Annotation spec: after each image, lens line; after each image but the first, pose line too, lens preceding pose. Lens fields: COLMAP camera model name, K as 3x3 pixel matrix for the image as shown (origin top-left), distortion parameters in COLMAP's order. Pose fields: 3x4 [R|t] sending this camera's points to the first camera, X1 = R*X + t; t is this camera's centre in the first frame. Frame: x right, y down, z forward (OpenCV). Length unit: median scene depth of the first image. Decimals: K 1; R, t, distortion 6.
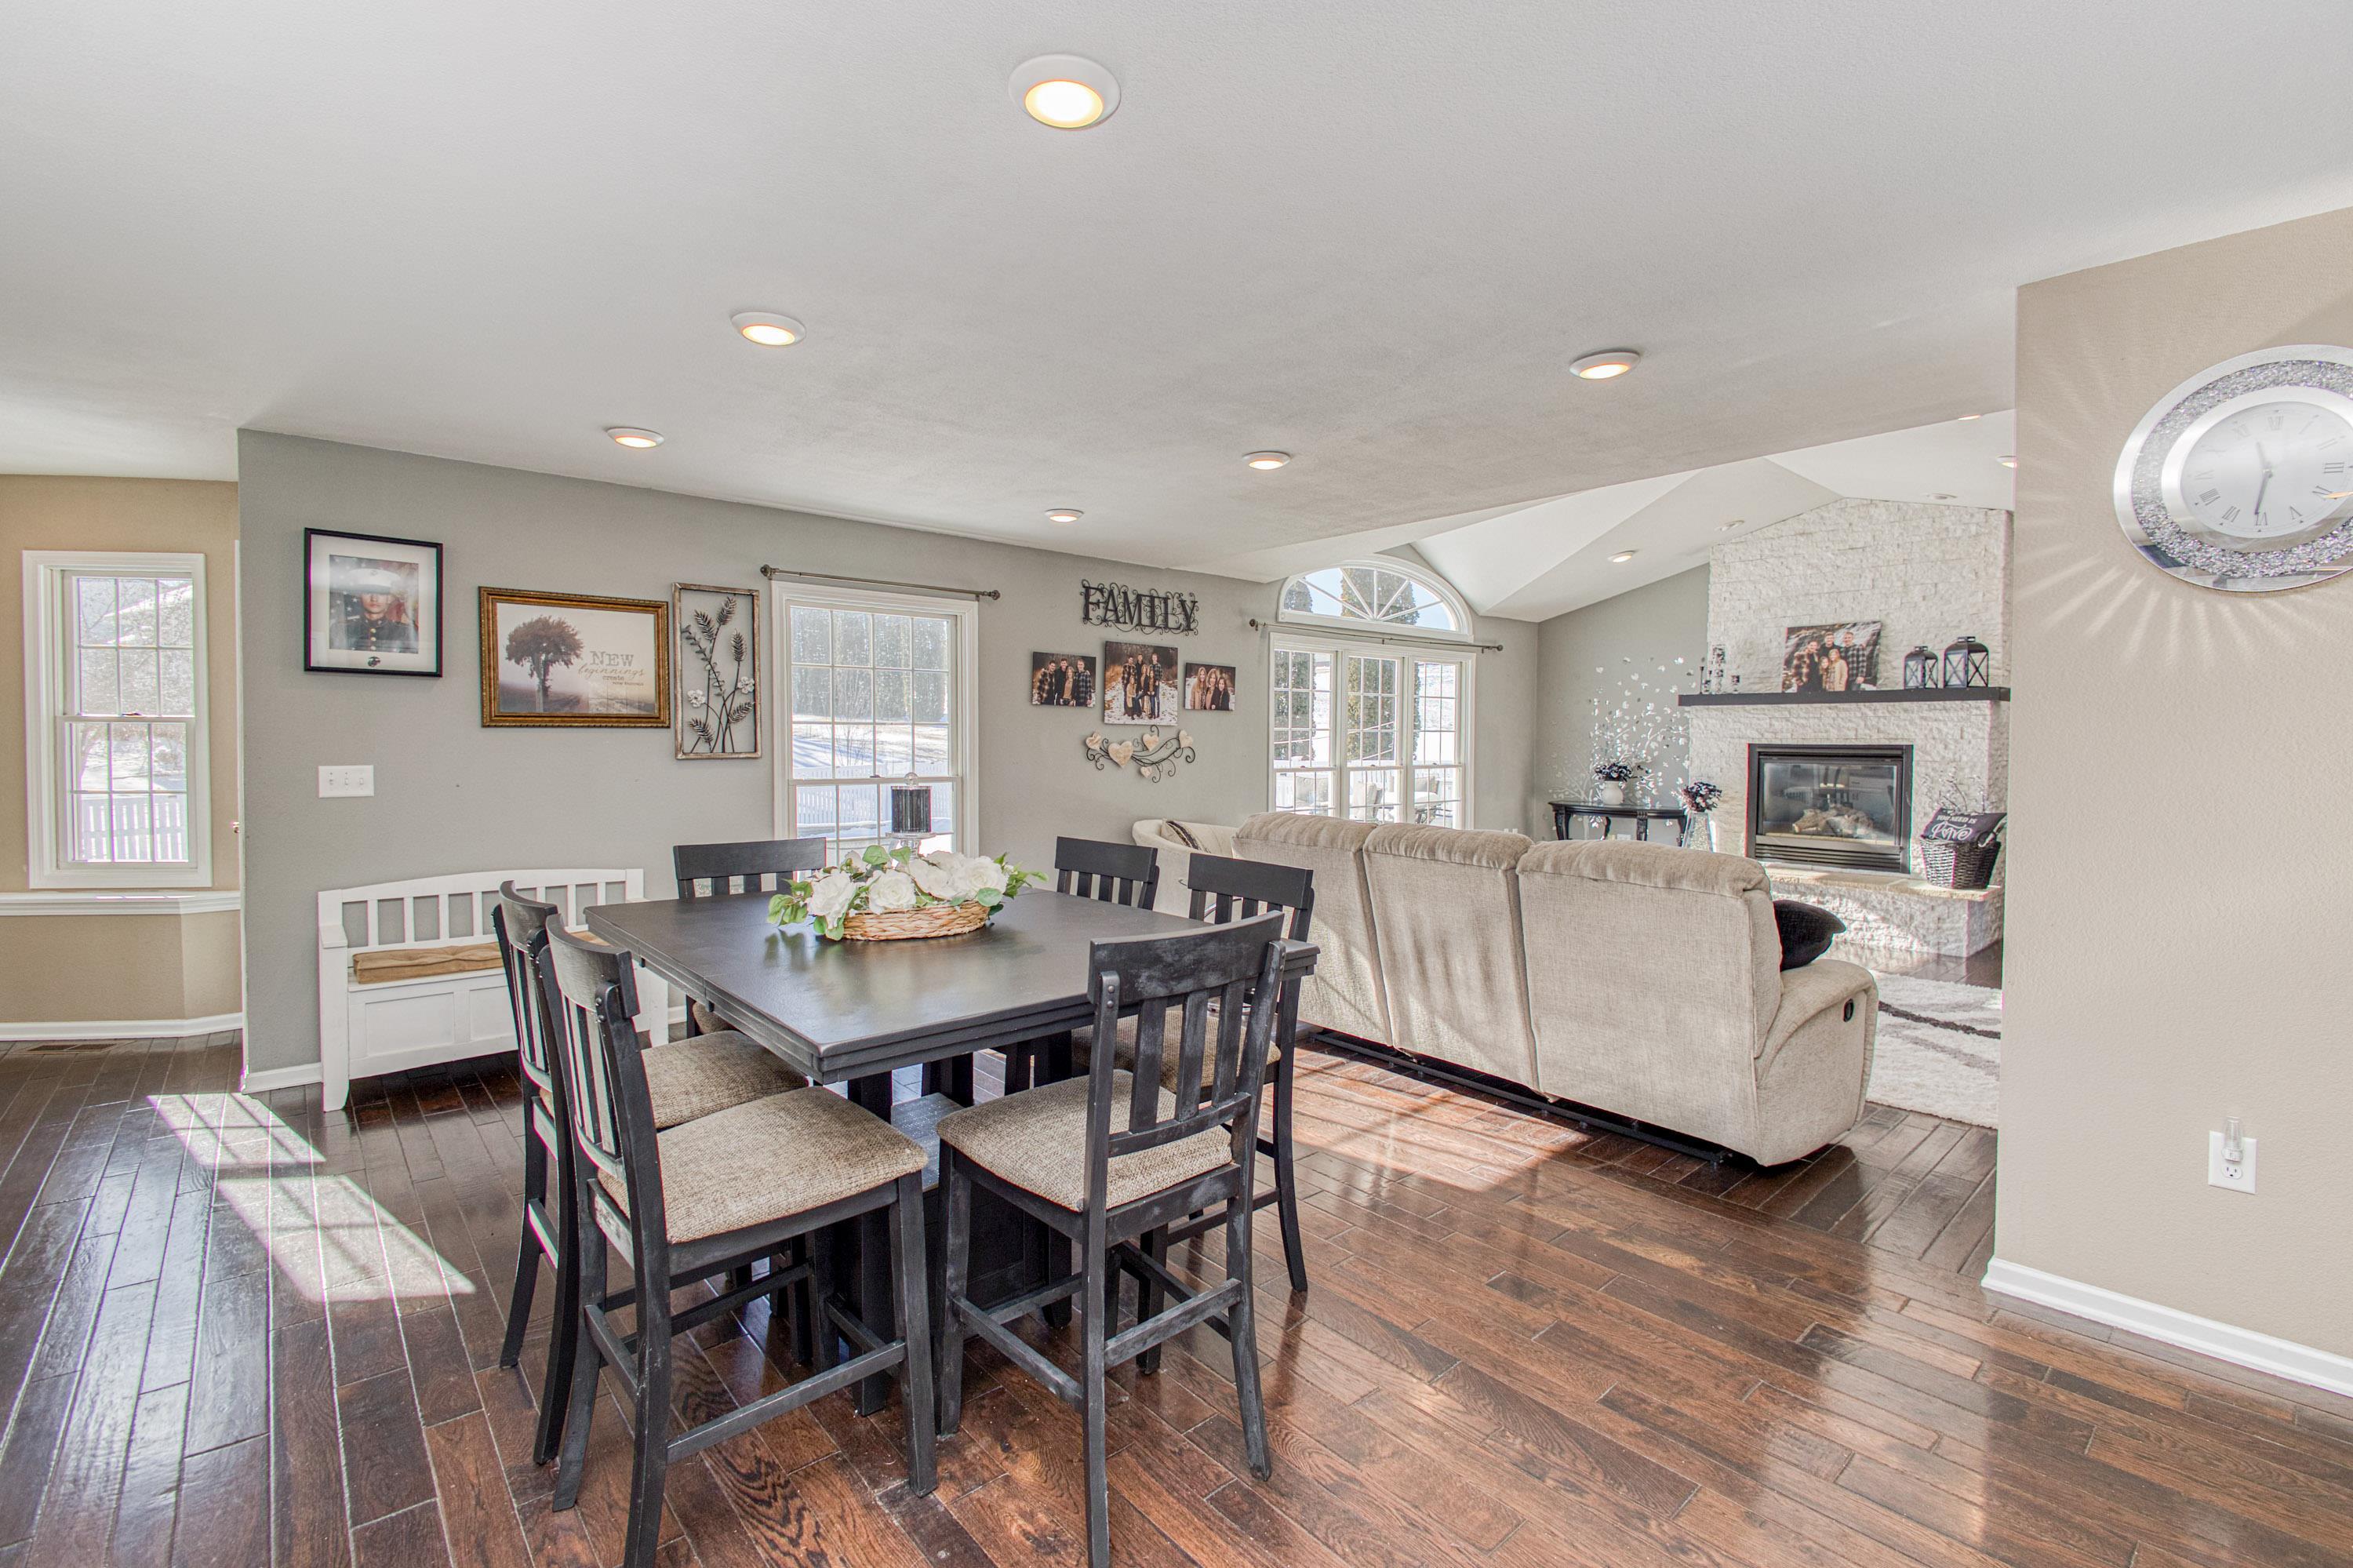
lens RADIAL K [[1028.9, 0, 1176.5], [0, 1028.9, 784.0], [0, 0, 1]] dist [0.078450, -0.062309]
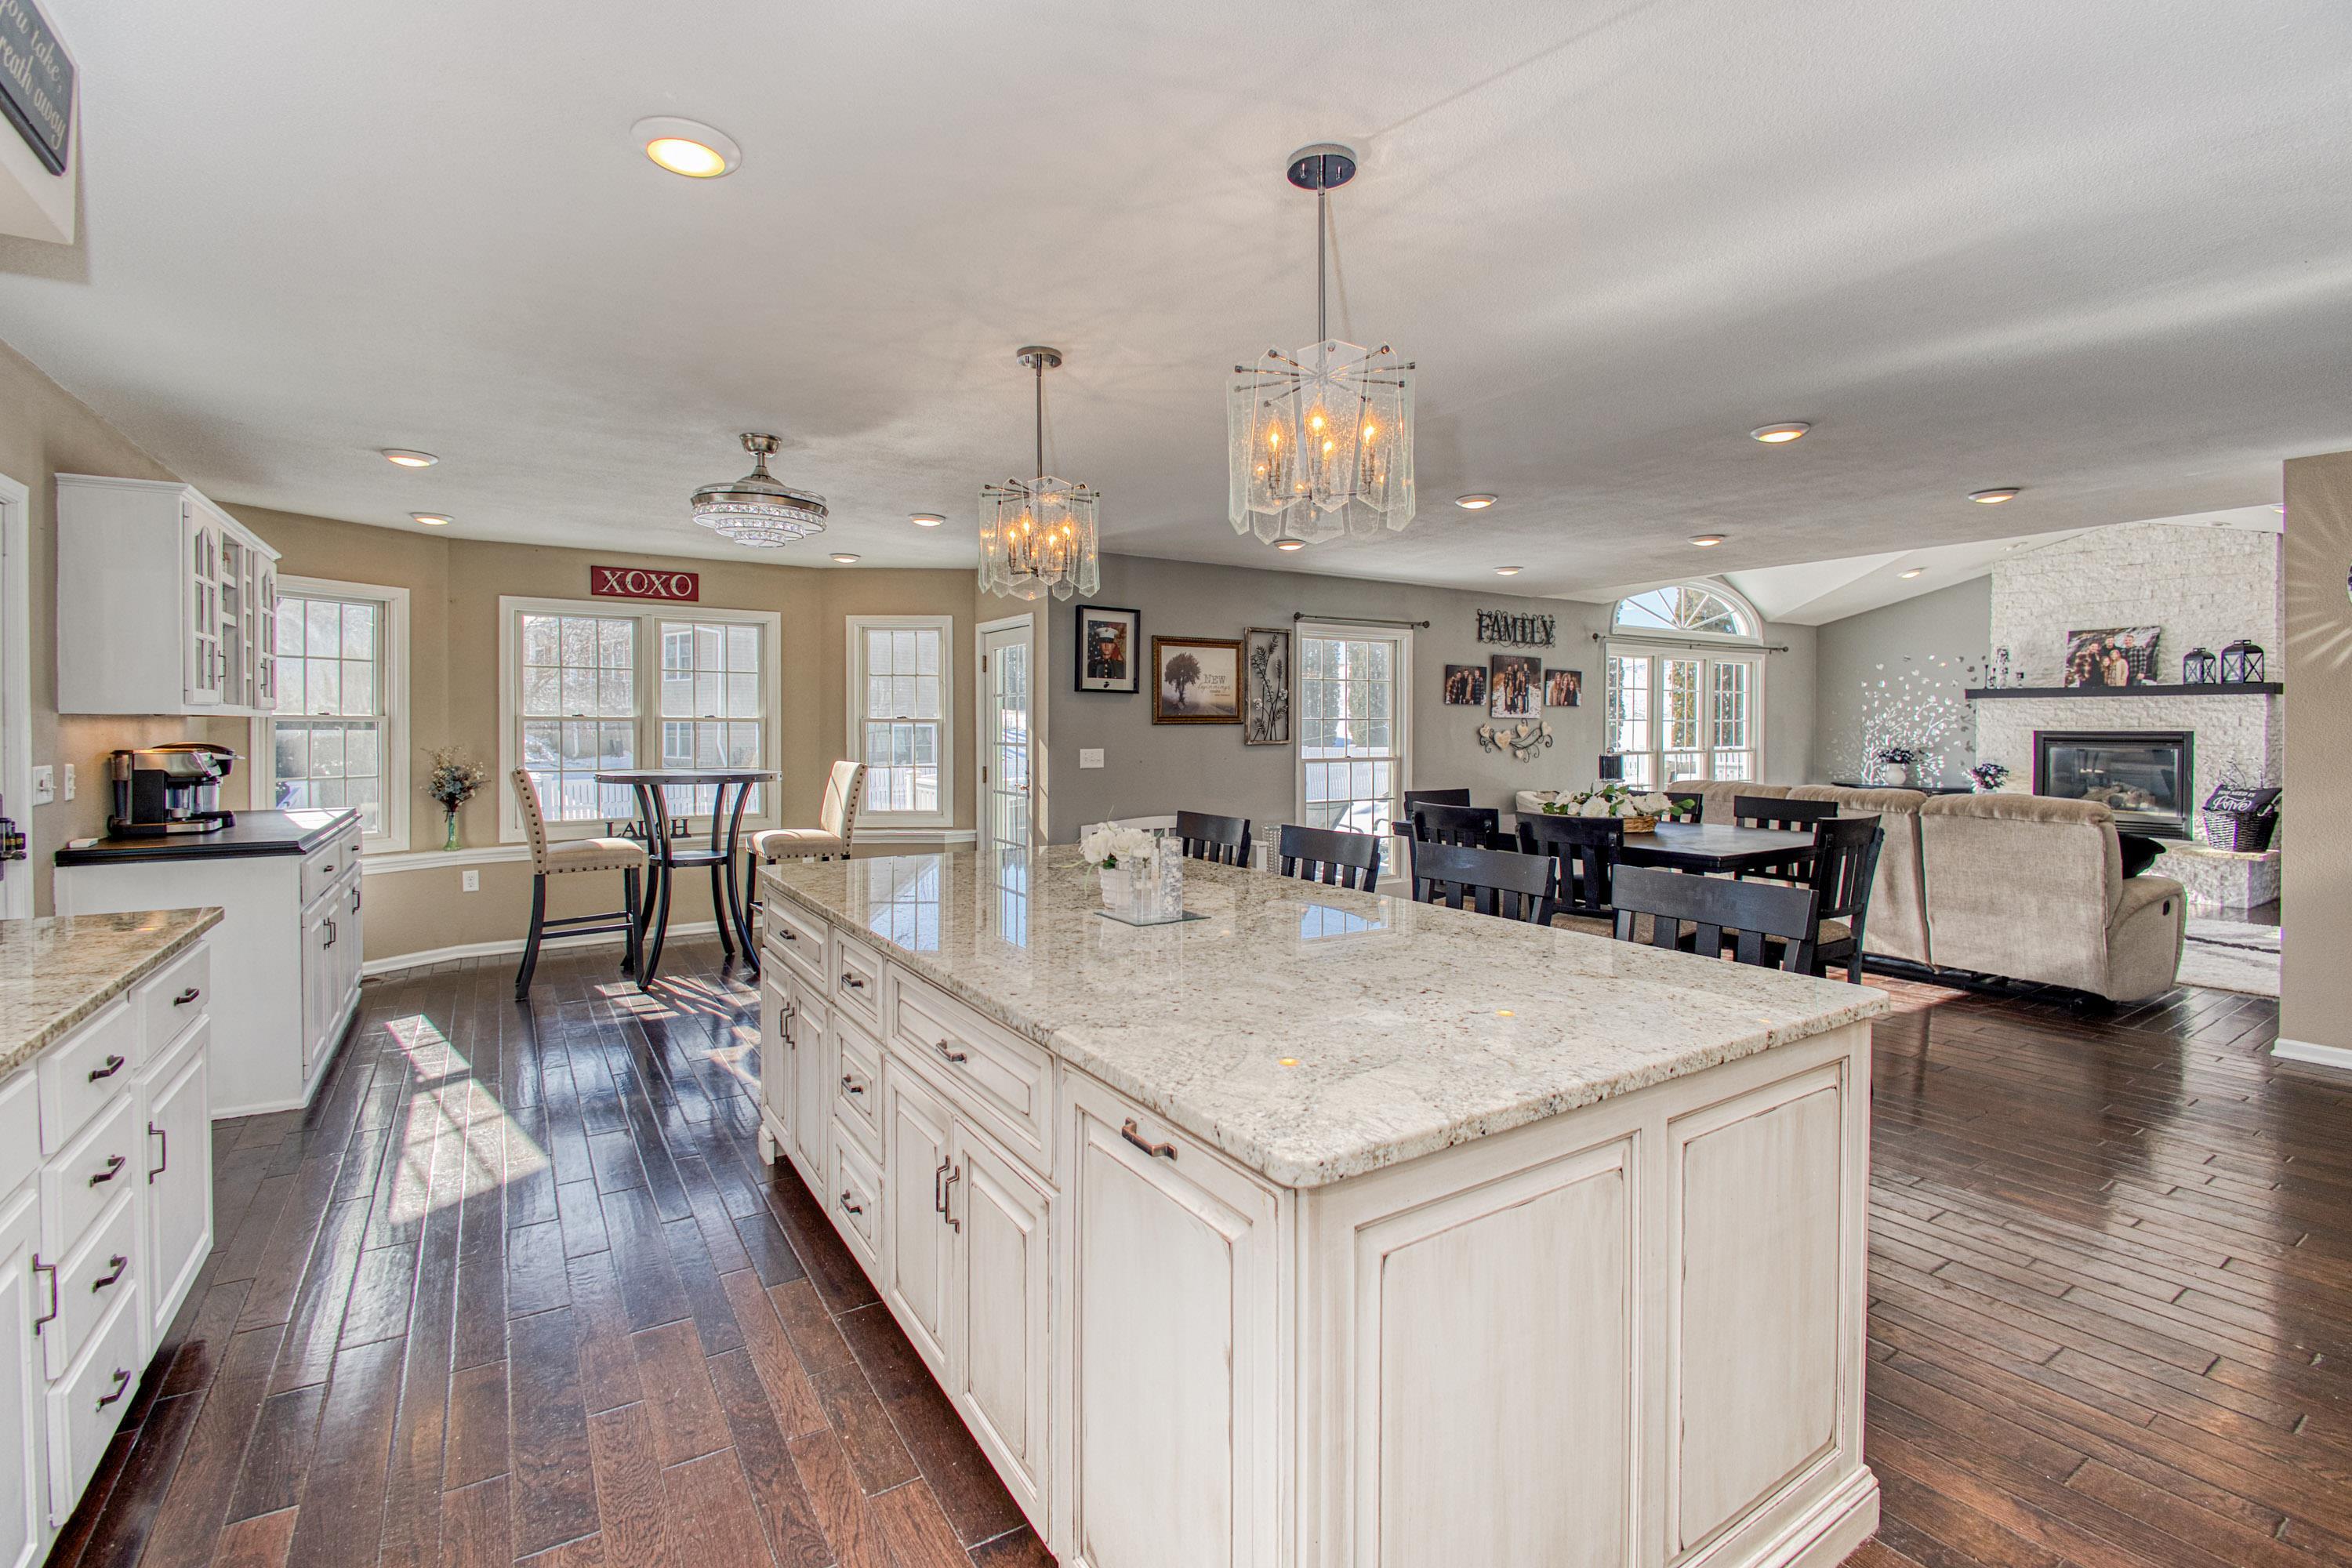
lens RADIAL K [[1033.1, 0, 1156.2], [0, 1033.1, 754.3], [0, 0, 1]] dist [0.039763, -0.021876]
pose [[0.988122, -0.001285, -0.153667, -0.278755], [-0.001761, 0.999805, -0.019686, 0.014513], [0.153662, 0.019723, 0.987927, -0.356040]]
